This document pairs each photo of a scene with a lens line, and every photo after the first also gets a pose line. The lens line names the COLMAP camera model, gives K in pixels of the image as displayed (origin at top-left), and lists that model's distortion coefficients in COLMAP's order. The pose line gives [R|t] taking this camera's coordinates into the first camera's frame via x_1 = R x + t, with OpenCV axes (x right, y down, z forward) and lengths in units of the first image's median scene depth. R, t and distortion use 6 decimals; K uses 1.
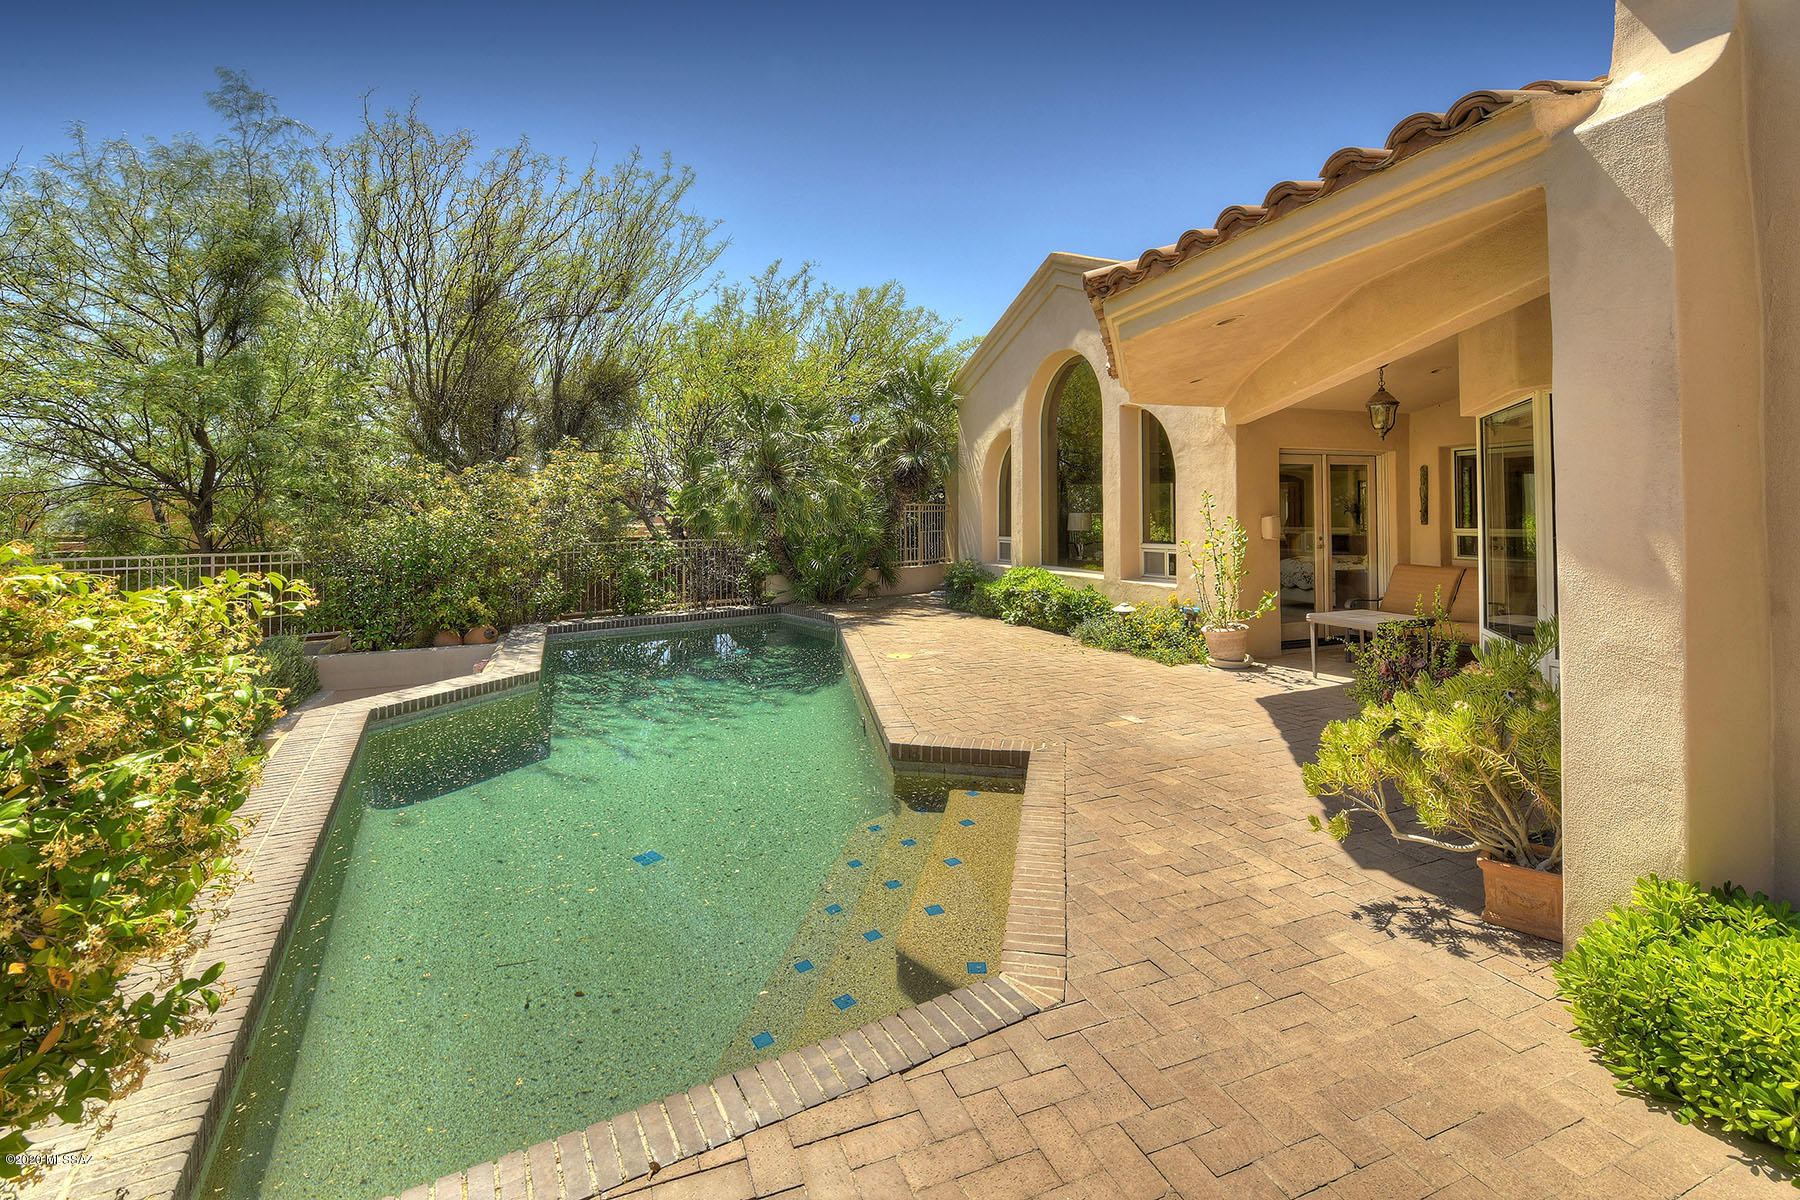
lens RADIAL K [[762.0, 0, 791.2], [0, 762.0, 501.3], [0, 0, 1]] dist [-0.012510, -0.000186]
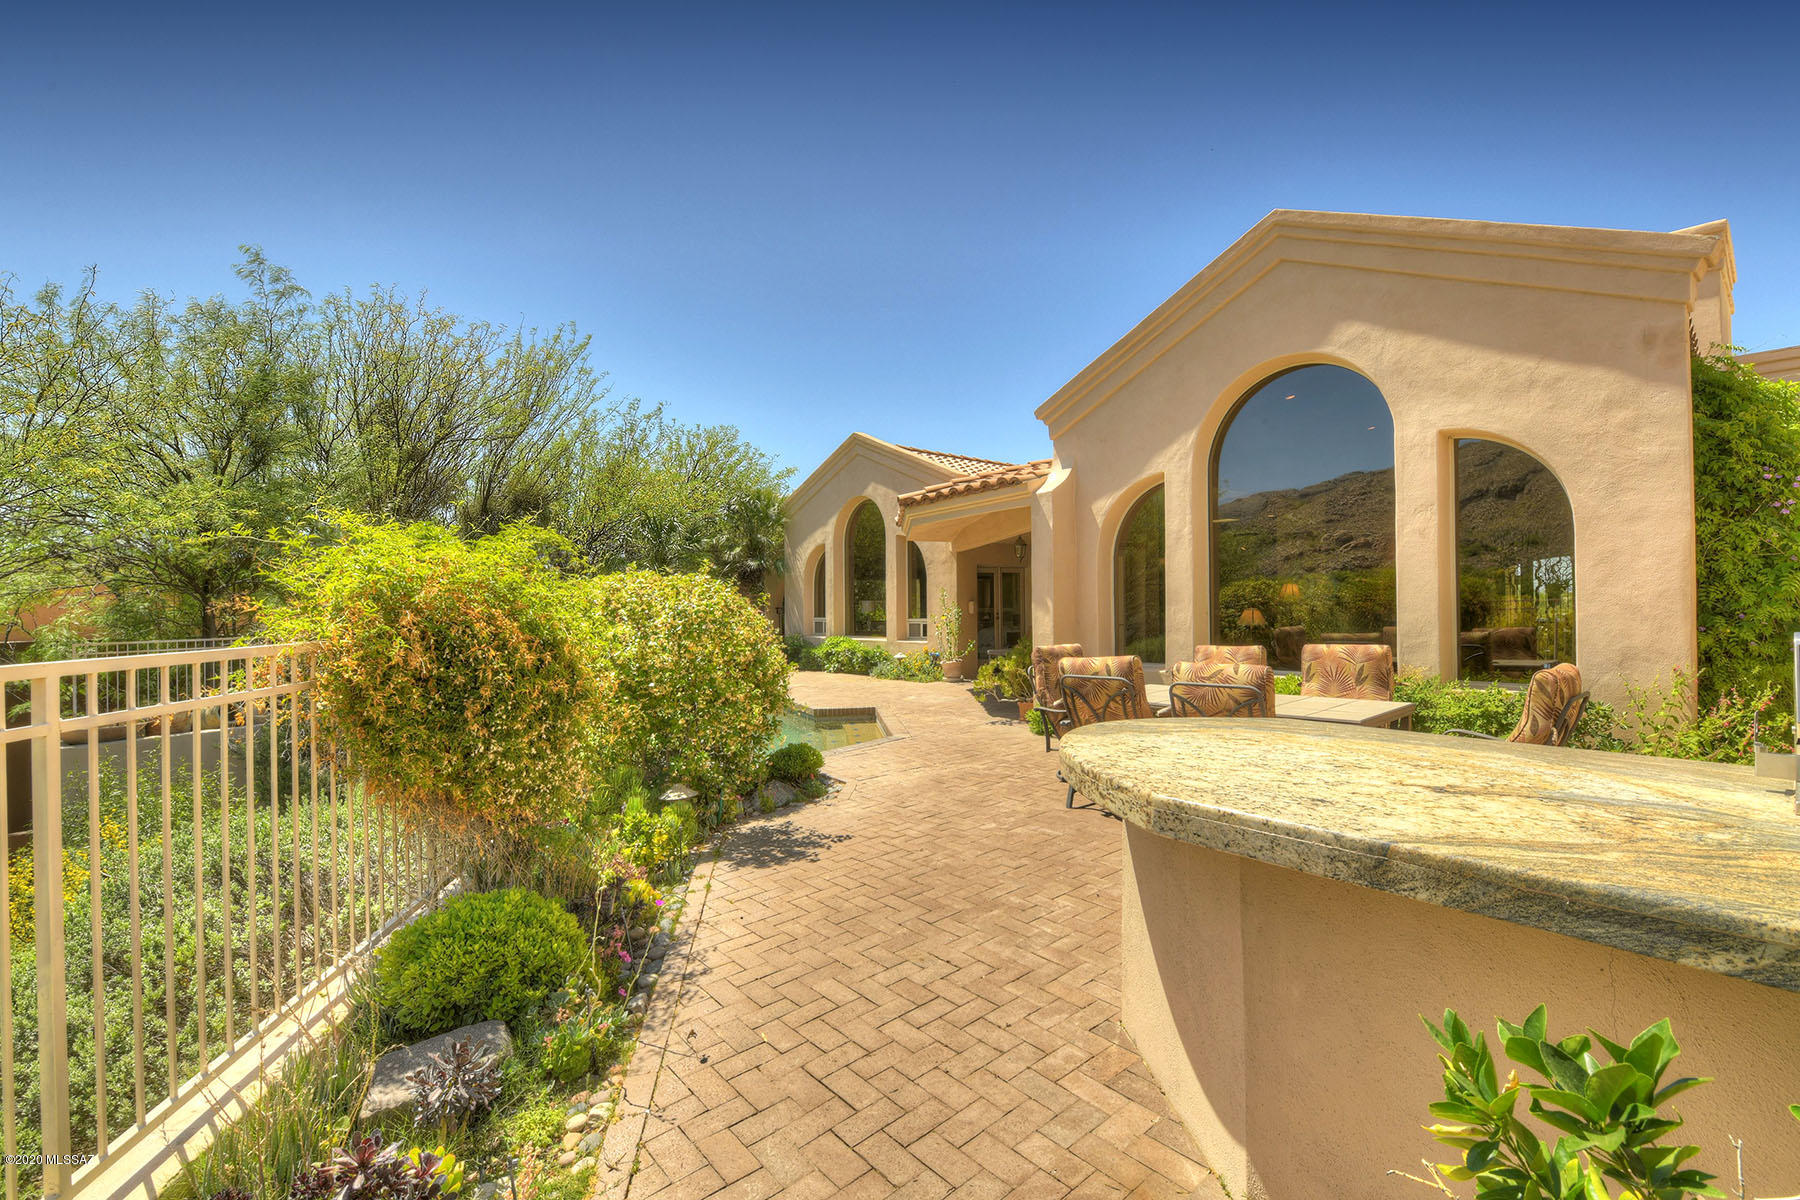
lens RADIAL K [[773.5, 0, 900.0], [0, 773.5, 600.0], [0, 0, 1]] dist [-0.000217, -0.000041]
pose [[0.901264, -0.006311, 0.433225, -0.298556], [0.001039, 0.999923, 0.012404, -0.006513], [-0.433269, -0.010729, 0.901201, -0.537378]]
